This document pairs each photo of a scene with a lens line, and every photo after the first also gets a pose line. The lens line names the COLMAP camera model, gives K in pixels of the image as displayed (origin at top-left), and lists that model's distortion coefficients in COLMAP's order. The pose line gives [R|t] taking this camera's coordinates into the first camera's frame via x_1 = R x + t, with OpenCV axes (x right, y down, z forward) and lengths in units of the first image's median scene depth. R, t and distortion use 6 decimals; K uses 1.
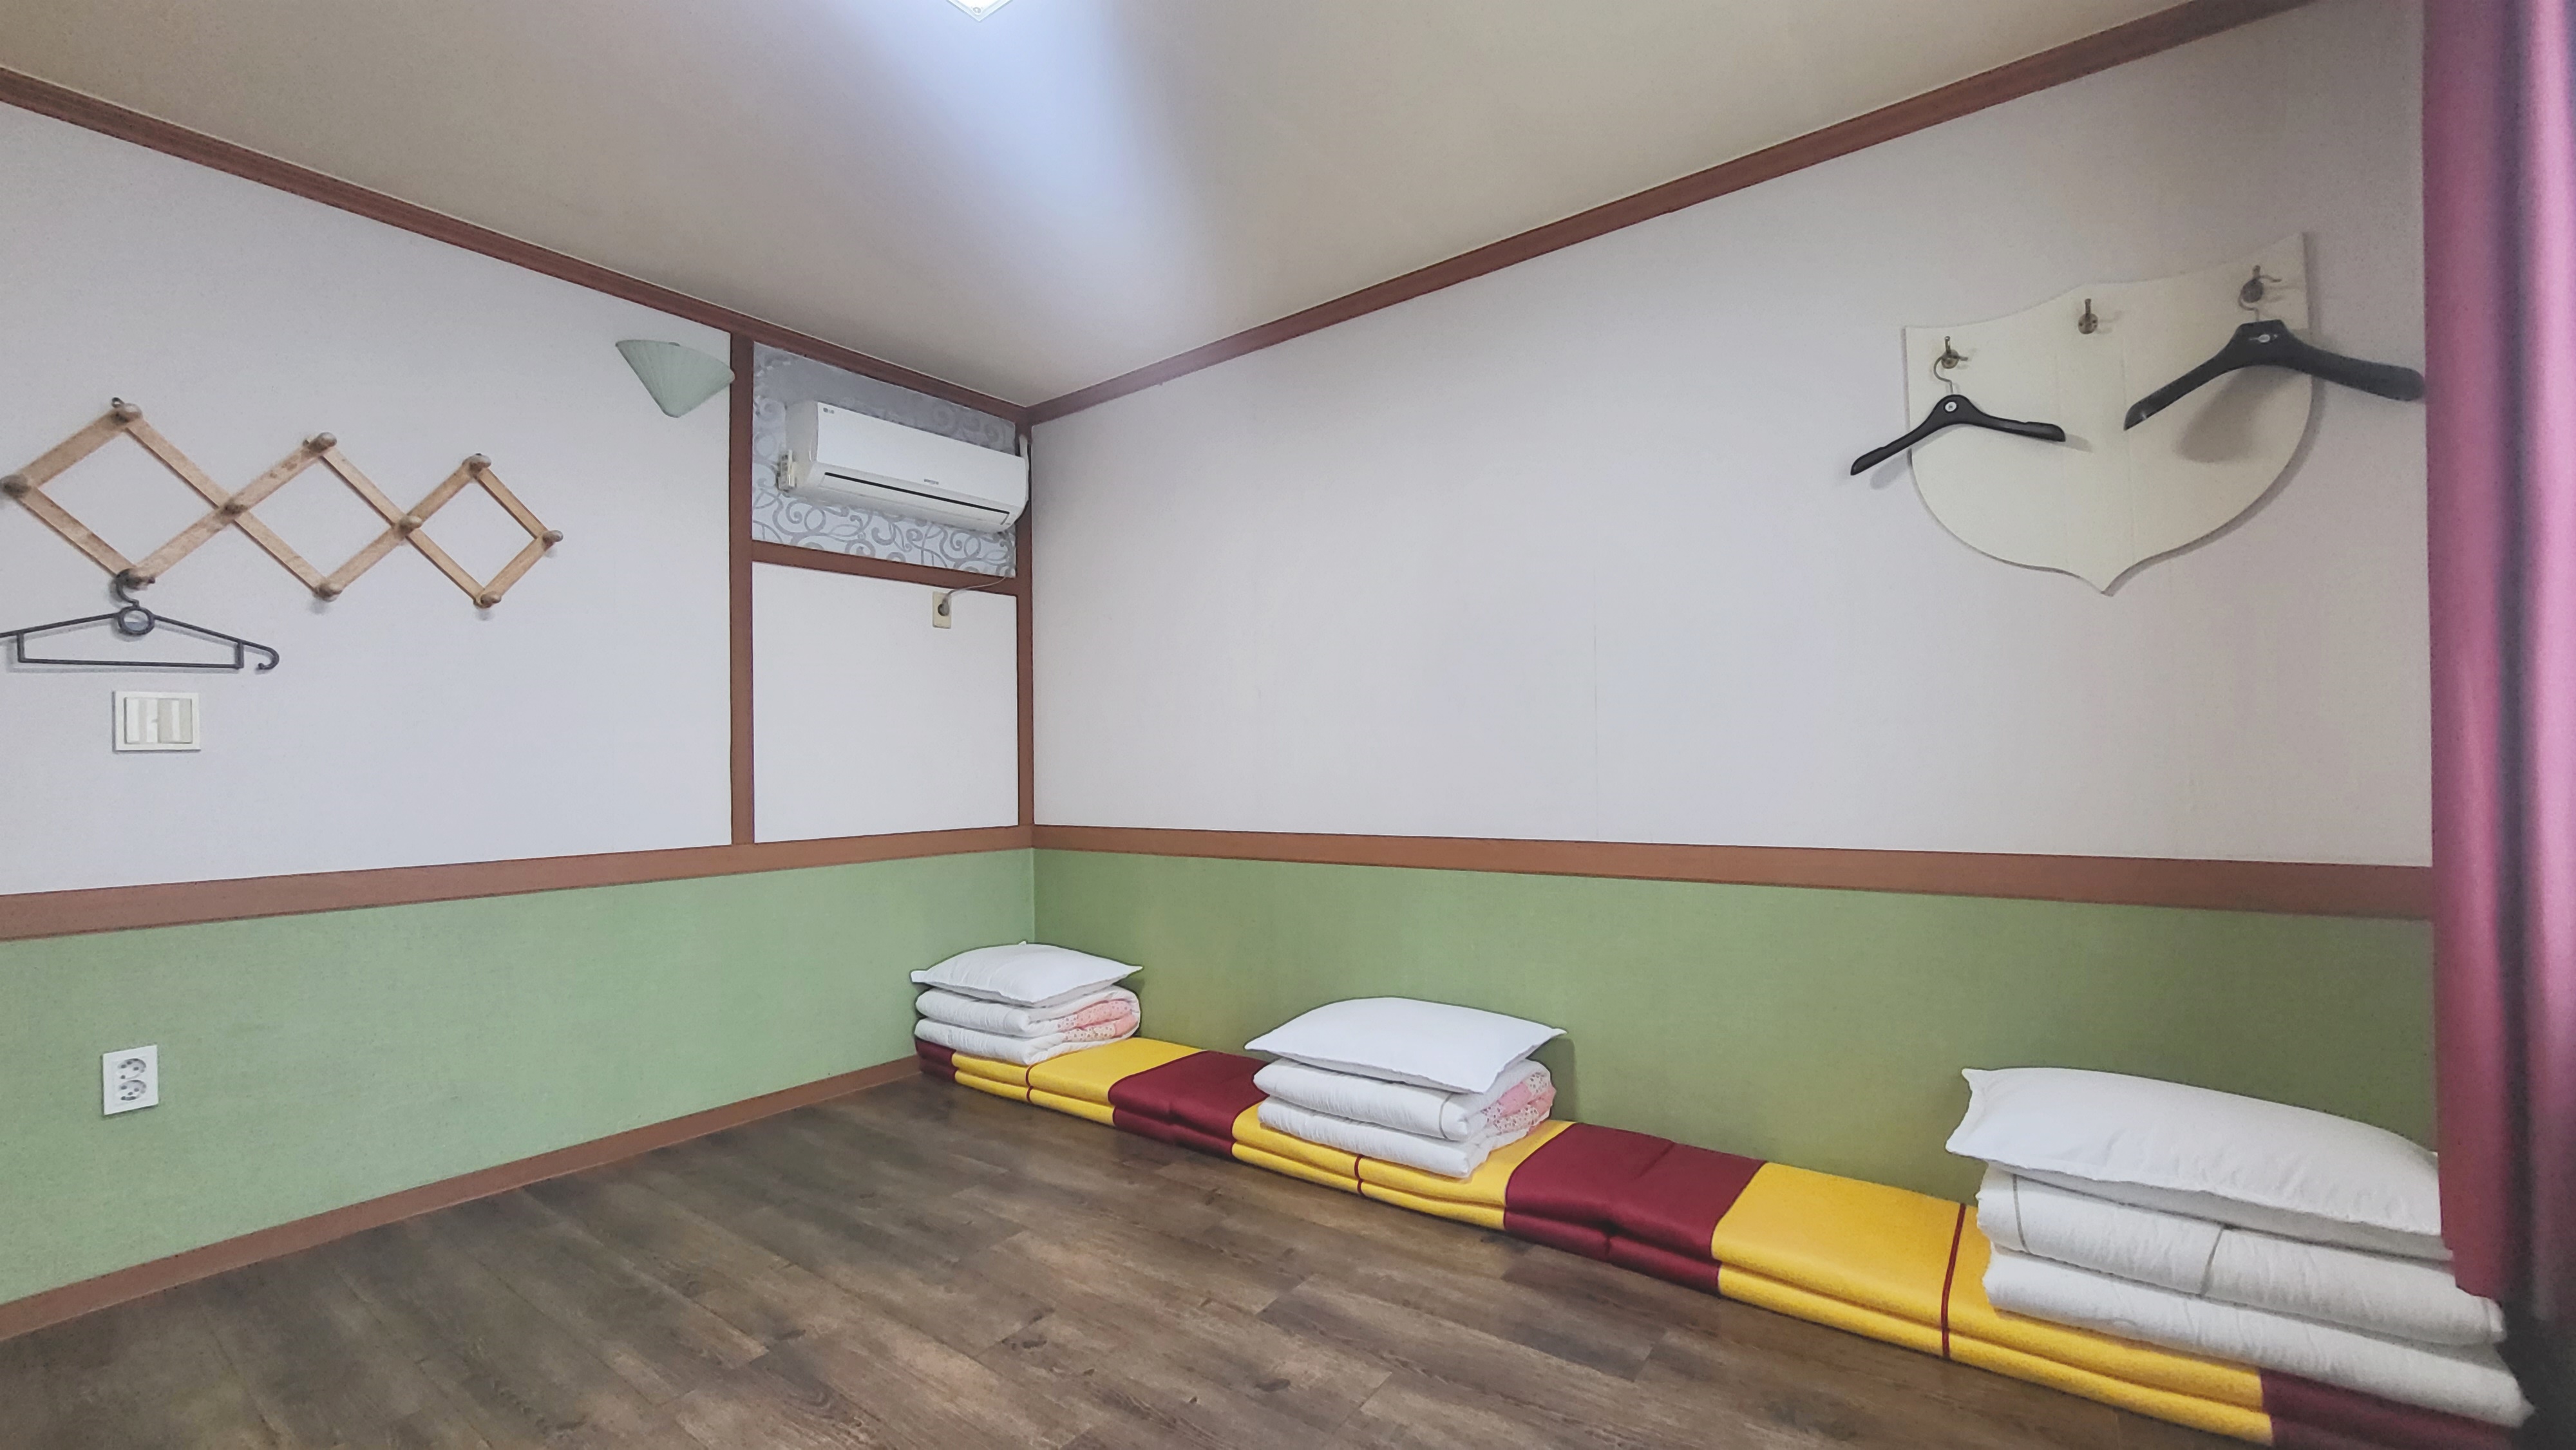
lens RADIAL K [[1014.4, 0, 1305.2], [0, 1014.4, 739.8], [0, 0, 1]] dist [0.009115, -0.002314]
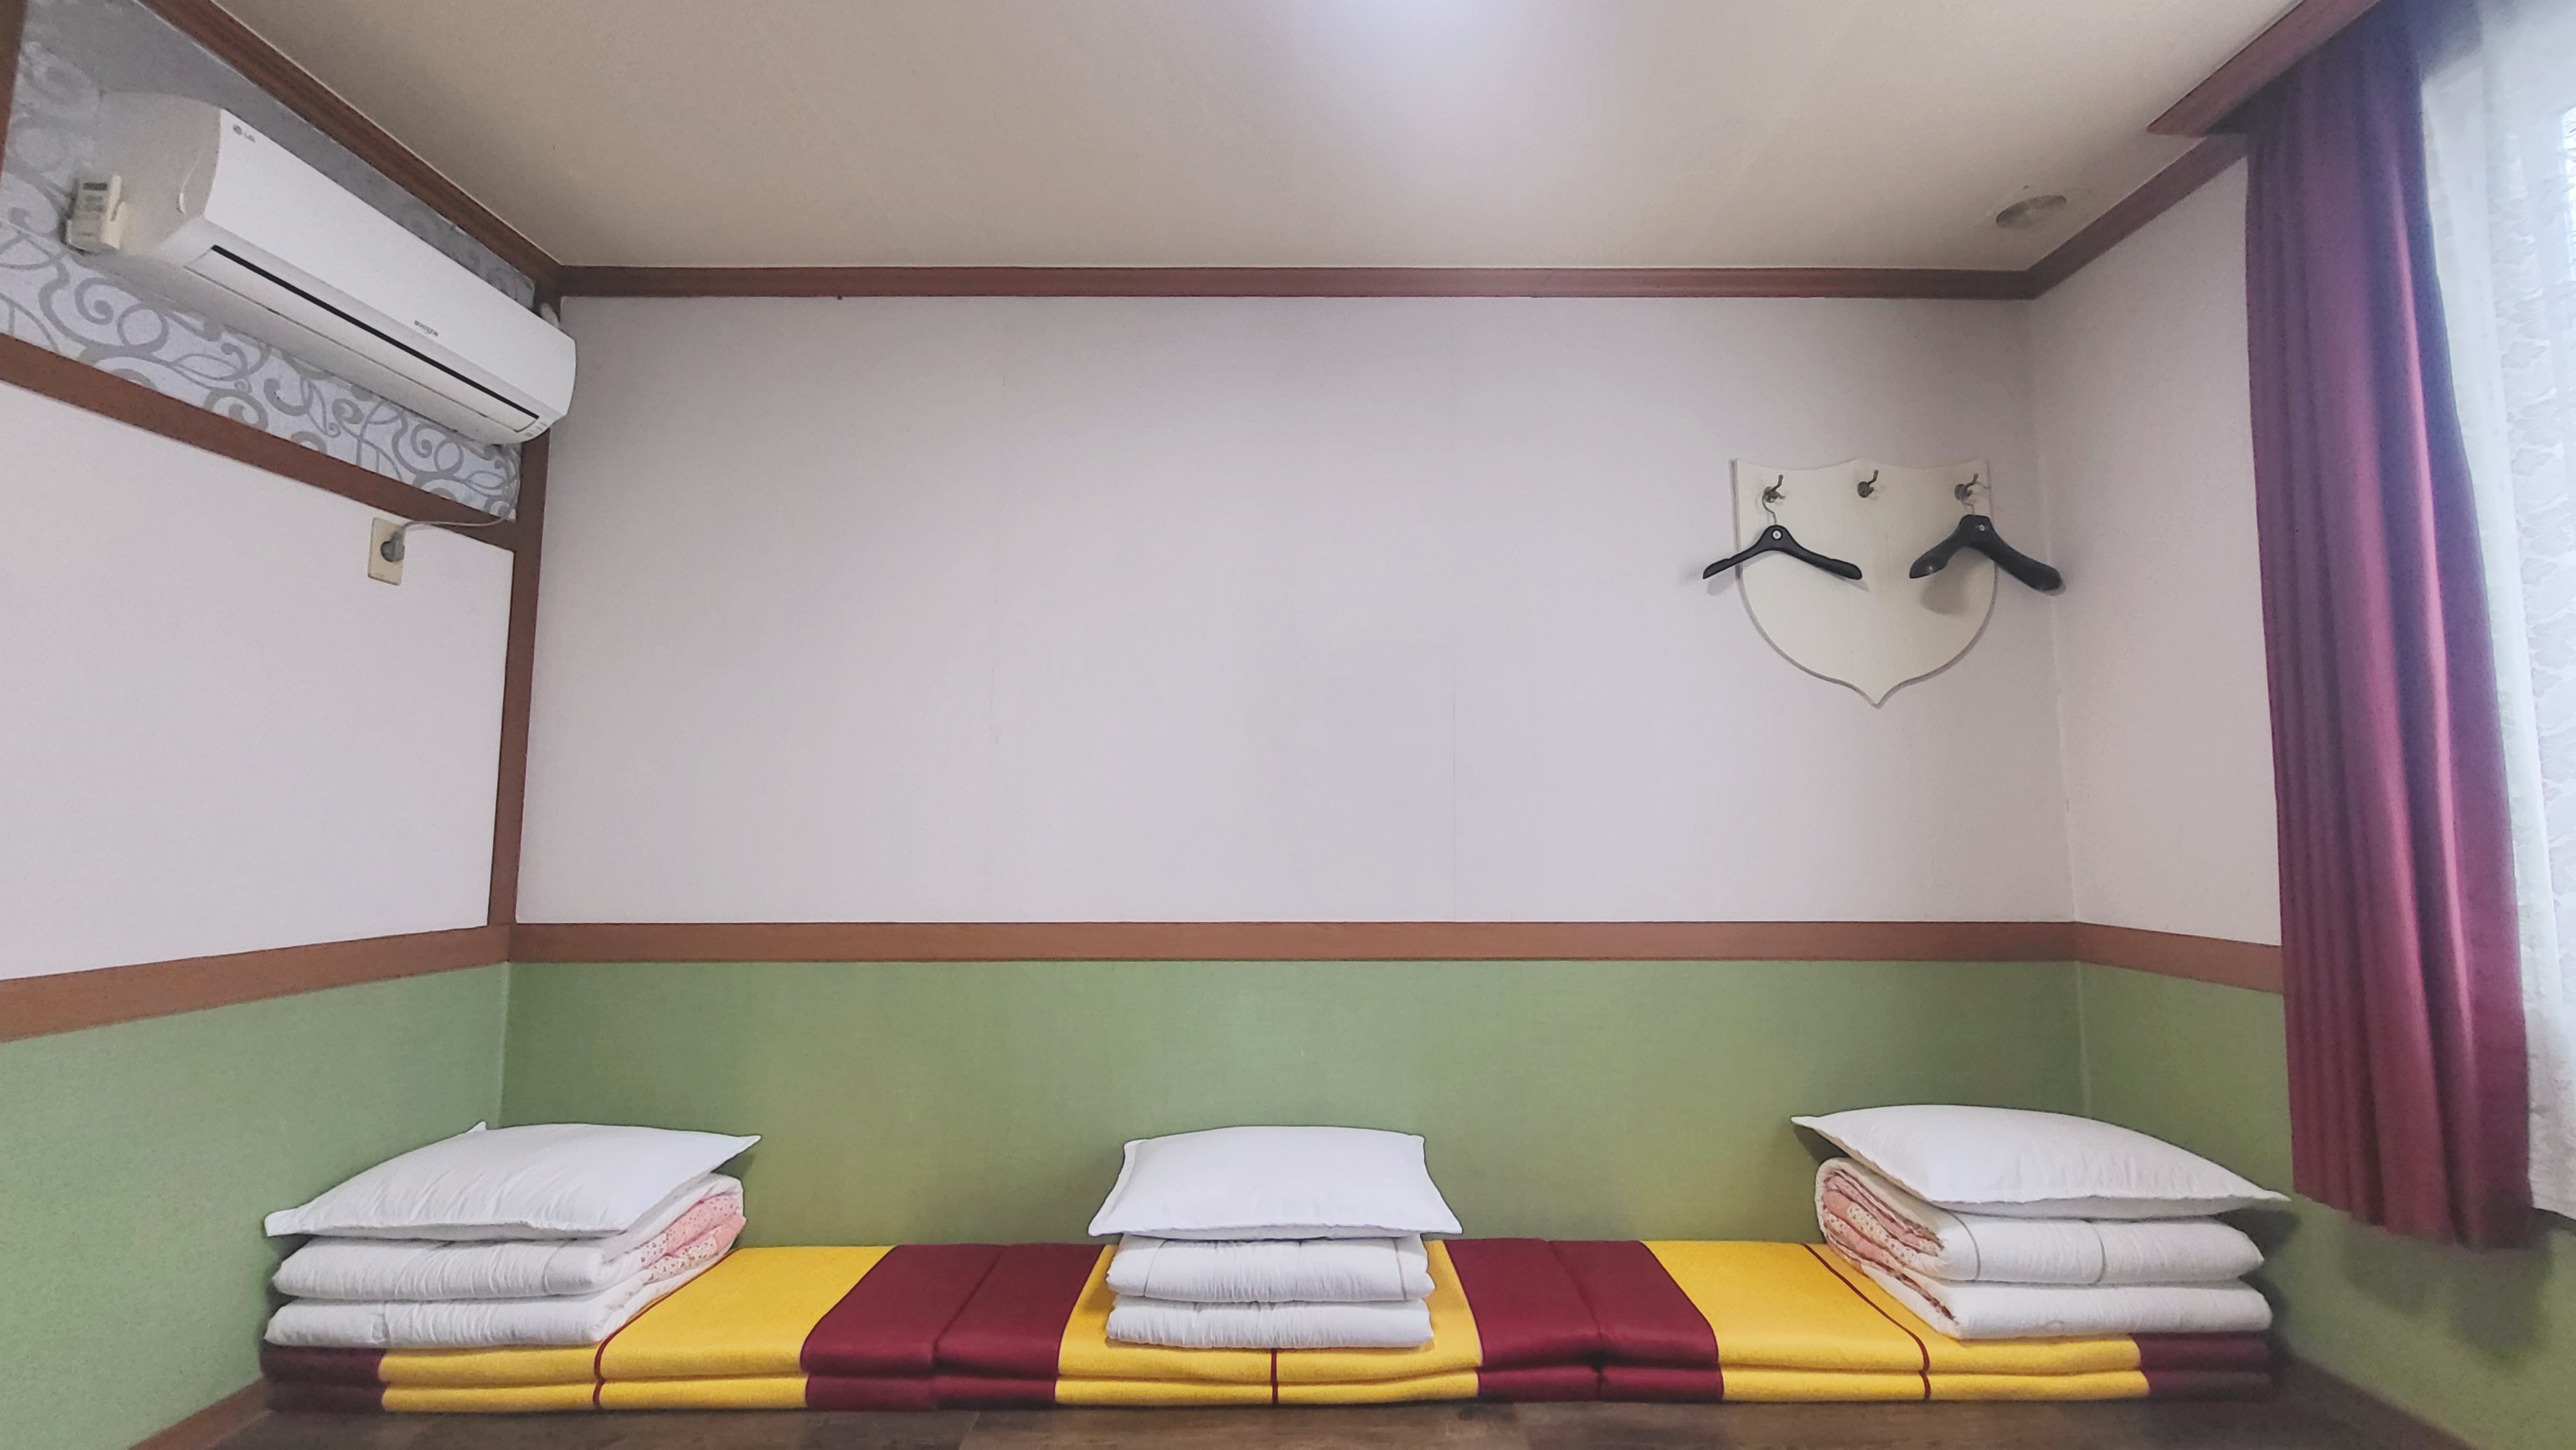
lens RADIAL K [[1014.4, 0, 1305.2], [0, 1014.4, 739.8], [0, 0, 1]] dist [0.009115, -0.002314]
pose [[0.802742, 0.072425, 0.591911, -0.315290], [-0.029387, 0.996196, -0.082038, 0.011816], [-0.595601, 0.048461, 0.801817, 0.269164]]
